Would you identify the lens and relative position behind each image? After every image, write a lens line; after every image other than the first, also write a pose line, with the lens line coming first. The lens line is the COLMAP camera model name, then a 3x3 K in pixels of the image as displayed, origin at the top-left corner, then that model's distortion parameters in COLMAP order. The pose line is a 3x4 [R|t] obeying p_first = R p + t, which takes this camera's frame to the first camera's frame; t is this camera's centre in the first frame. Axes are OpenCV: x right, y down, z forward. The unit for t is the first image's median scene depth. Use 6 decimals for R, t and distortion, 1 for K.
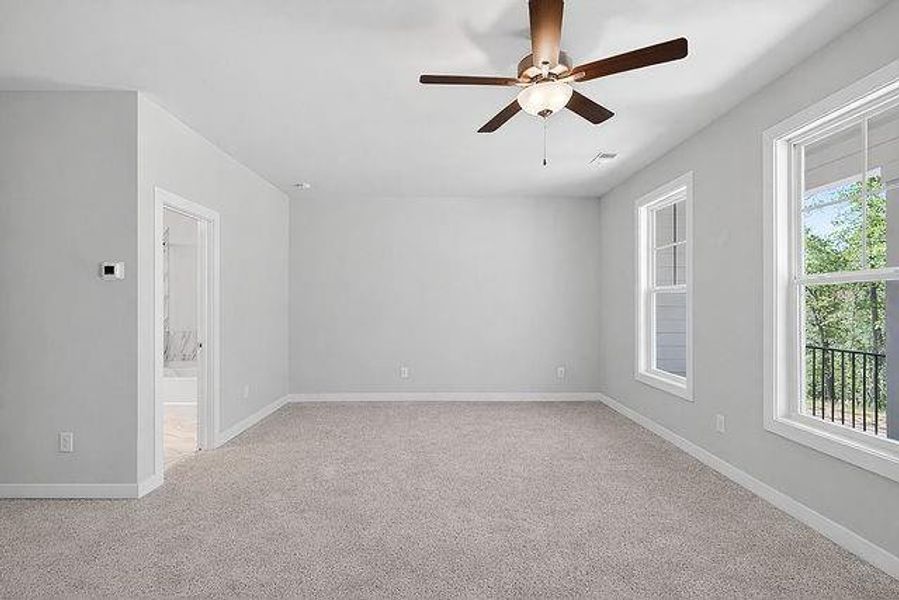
lens RADIAL K [[430.5, 0, 445.7], [0, 430.5, 298.1], [0, 0, 1]] dist [-0.001567, -0.002415]
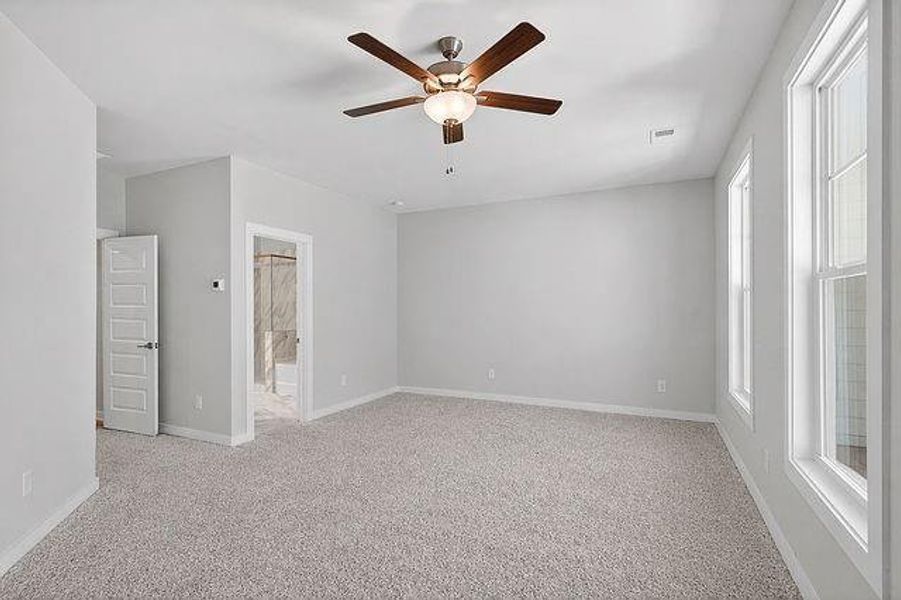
lens RADIAL K [[431.5, 0, 441.0], [0, 431.5, 306.3], [0, 0, 1]] dist [-0.001567, -0.002415]
pose [[0.895164, -0.004451, -0.445715, 0.512808], [0.009666, 0.999909, 0.009427, 0.000155], [0.445632, -0.012747, 0.895125, 0.047497]]
